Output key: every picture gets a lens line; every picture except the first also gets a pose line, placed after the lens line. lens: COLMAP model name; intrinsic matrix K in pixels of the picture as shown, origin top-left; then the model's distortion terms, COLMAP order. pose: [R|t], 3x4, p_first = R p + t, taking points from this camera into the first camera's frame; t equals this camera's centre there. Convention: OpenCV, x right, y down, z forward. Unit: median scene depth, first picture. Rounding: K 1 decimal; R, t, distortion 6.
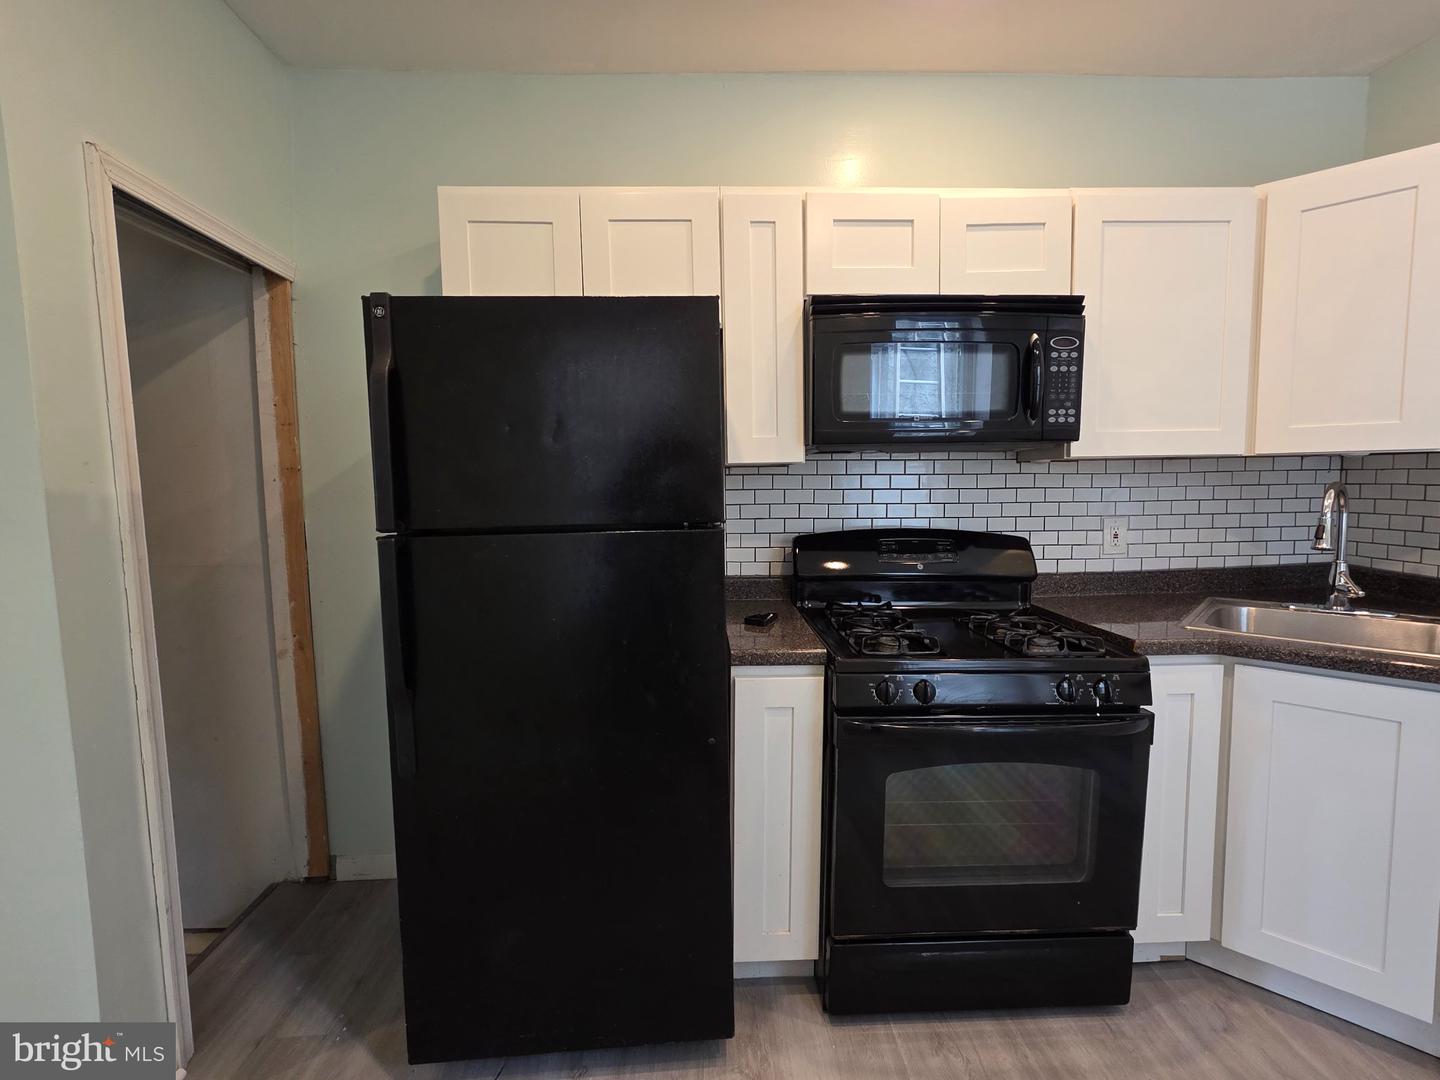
lens RADIAL K [[681.0, 0, 730.9], [0, 681.0, 535.7], [0, 0, 1]] dist [0.003372, 0.002051]
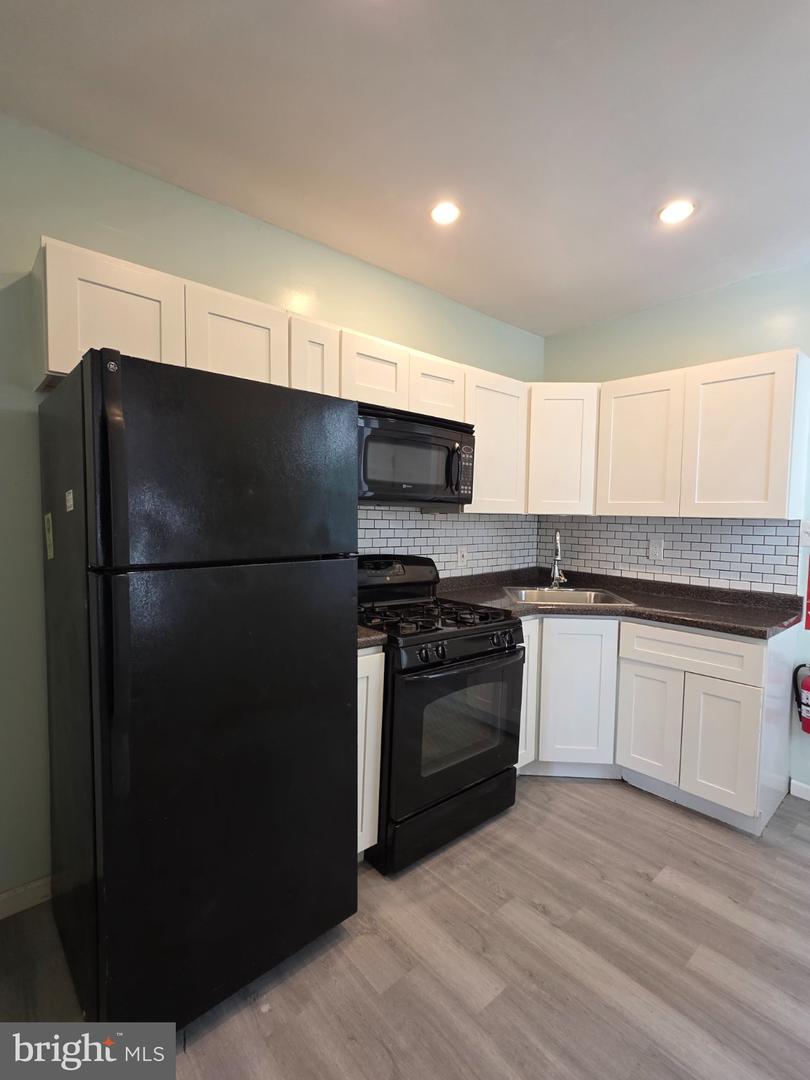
lens RADIAL K [[510.8, 0, 409.4], [0, 510.8, 541.9], [0, 0, 1]] dist [0.003372, 0.002051]
pose [[0.777687, -0.005622, 0.628626, -0.479270], [0.024755, 0.999458, -0.021686, -0.013675], [-0.628164, 0.032427, 0.777405, 0.056029]]
